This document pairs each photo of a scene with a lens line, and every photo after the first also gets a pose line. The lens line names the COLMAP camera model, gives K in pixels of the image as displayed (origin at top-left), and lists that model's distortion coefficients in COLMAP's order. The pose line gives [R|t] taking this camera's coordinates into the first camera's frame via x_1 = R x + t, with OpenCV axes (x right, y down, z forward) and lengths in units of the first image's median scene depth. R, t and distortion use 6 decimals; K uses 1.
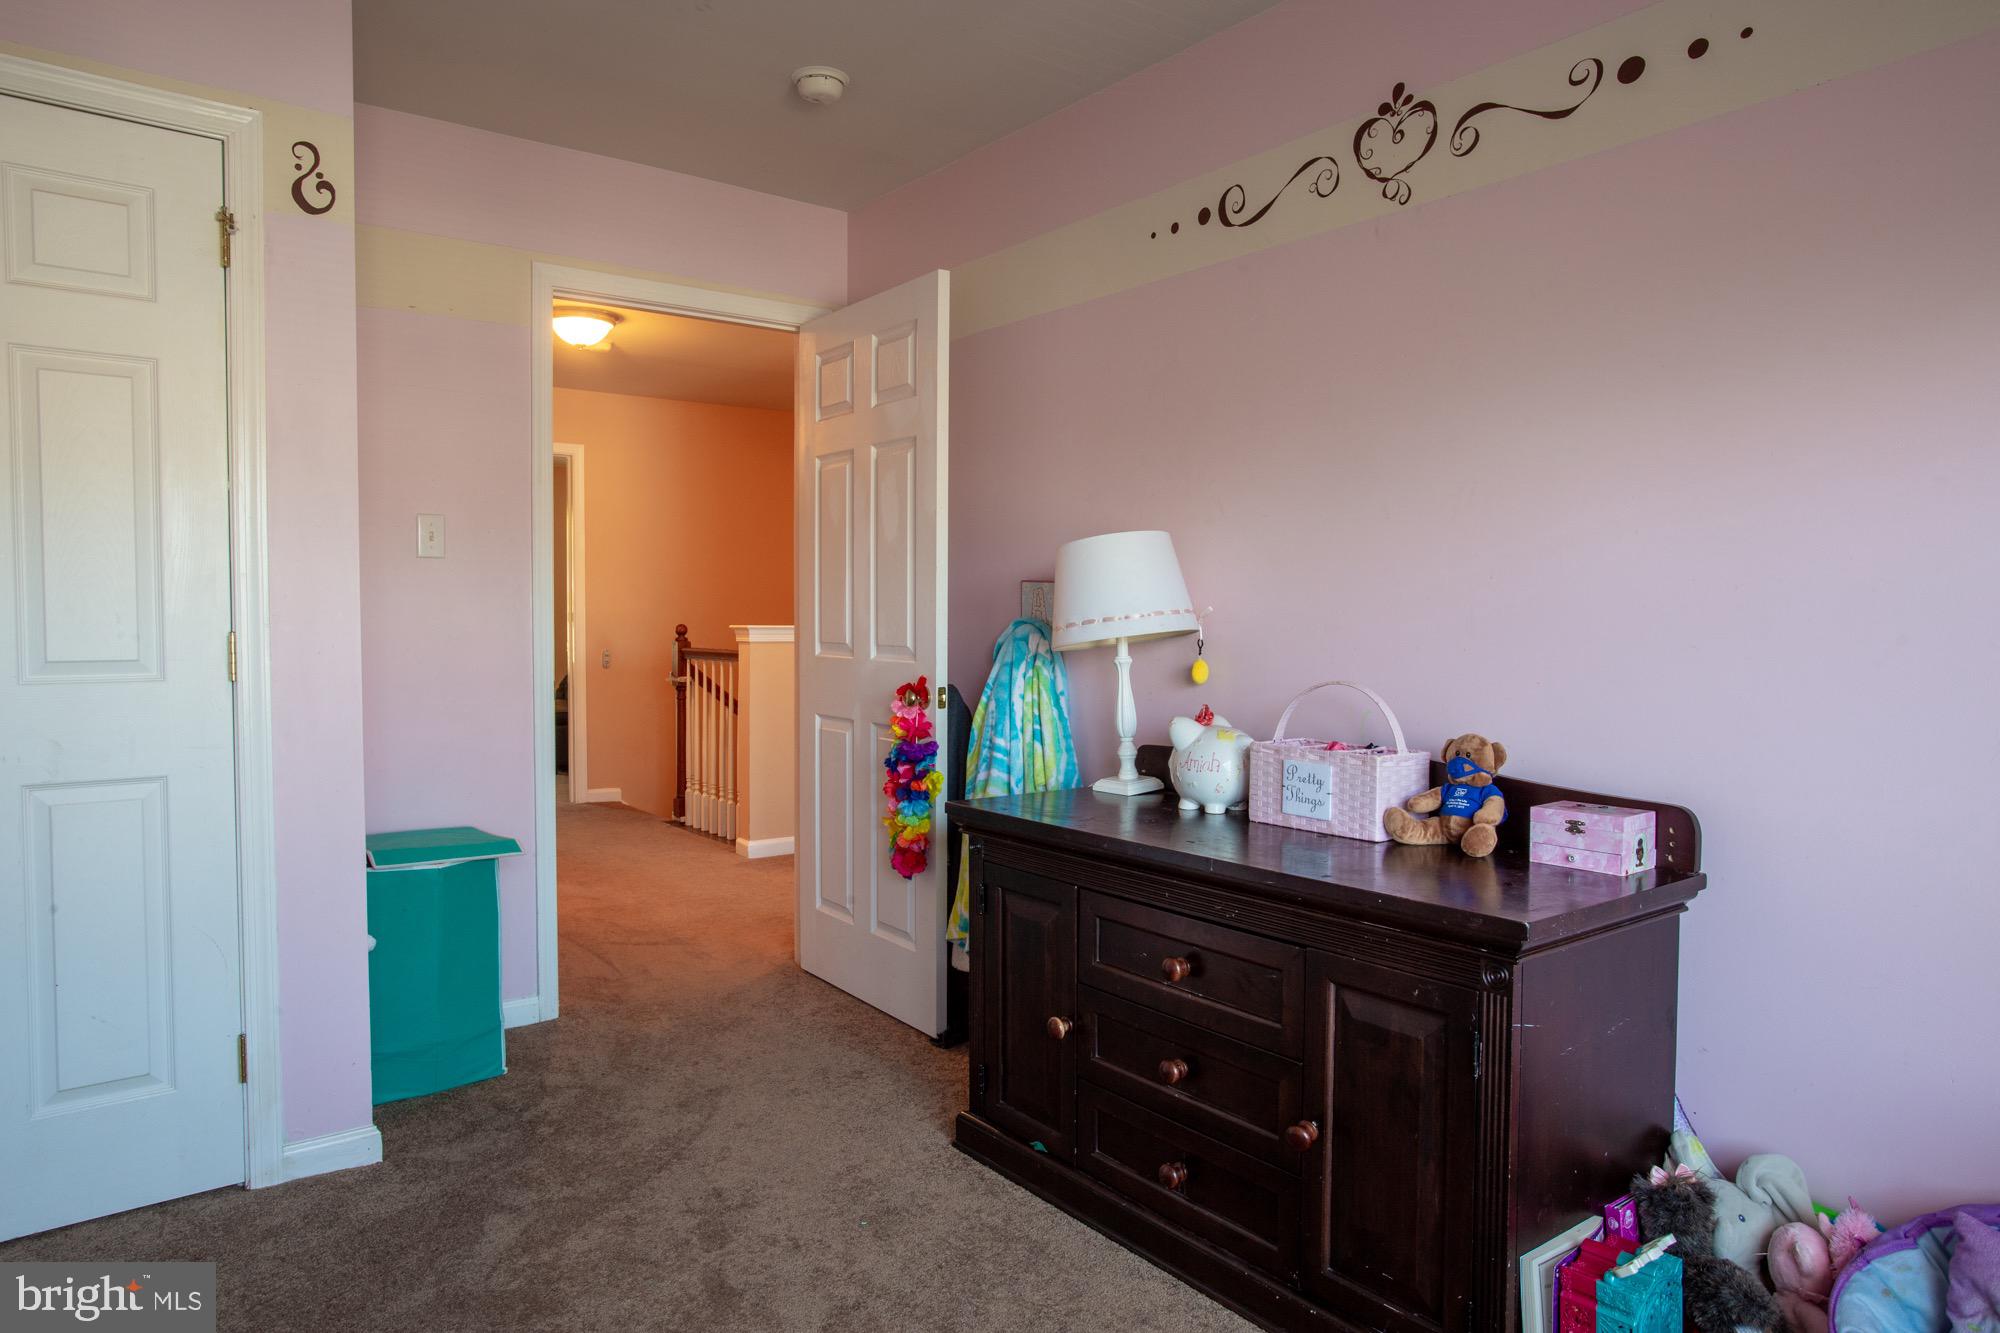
lens RADIAL K [[1237.9, 0, 1000.0], [0, 1237.9, 666.5], [0, 0, 1]] dist [-0.032757, 0.001451]
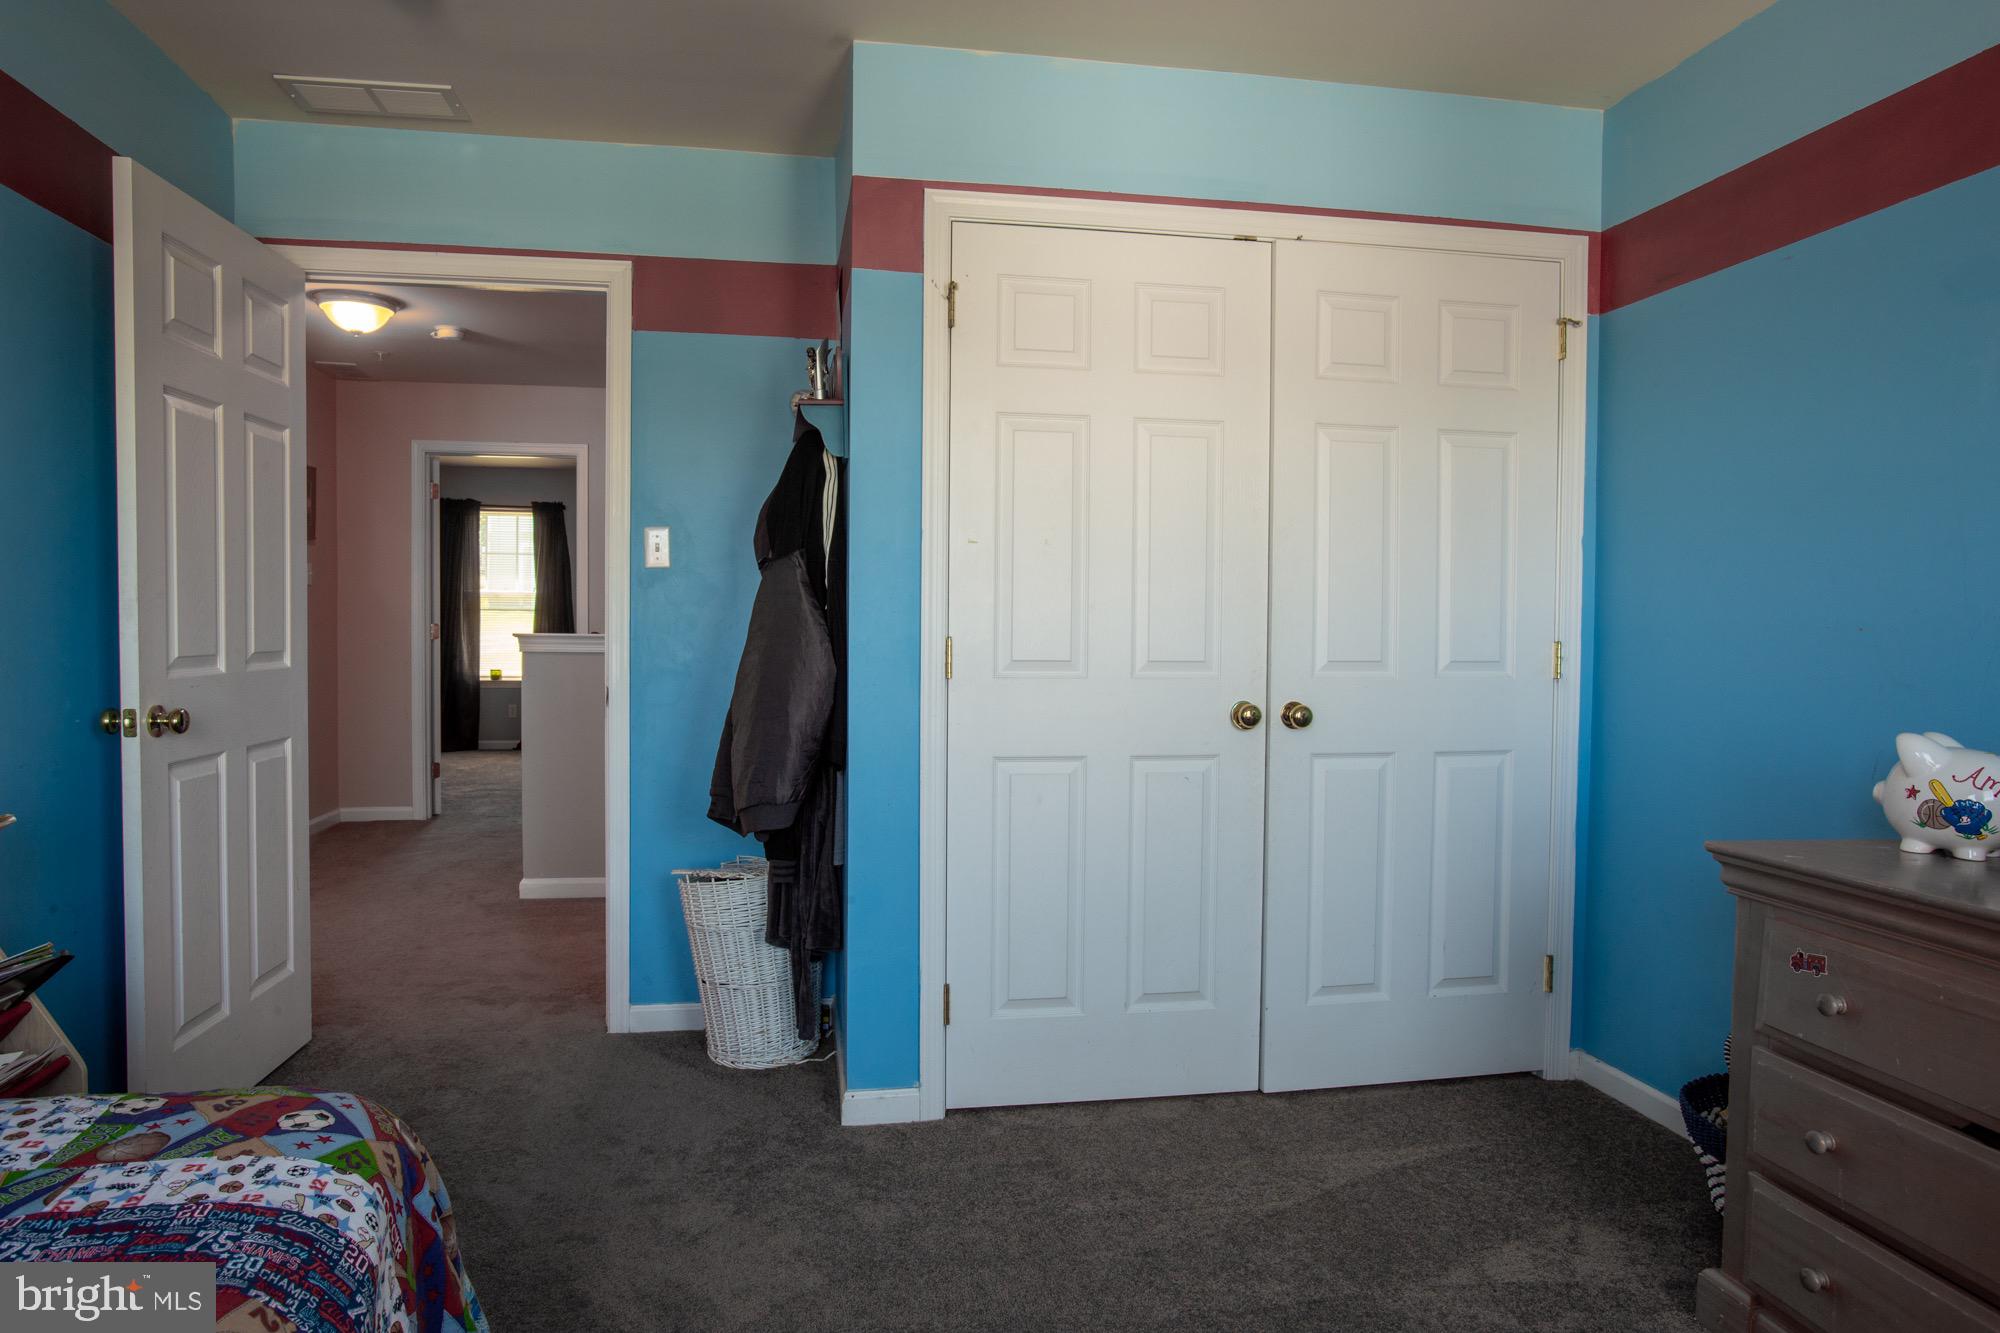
lens RADIAL K [[1237.9, 0, 1000.0], [0, 1237.9, 666.5], [0, 0, 1]] dist [-0.032757, 0.001451]
pose [[0.894427, 0.014788, -0.446969, -0.212839], [-0.017662, 0.999841, -0.002263, 0.004232], [0.446865, 0.009918, 0.894547, -0.159255]]
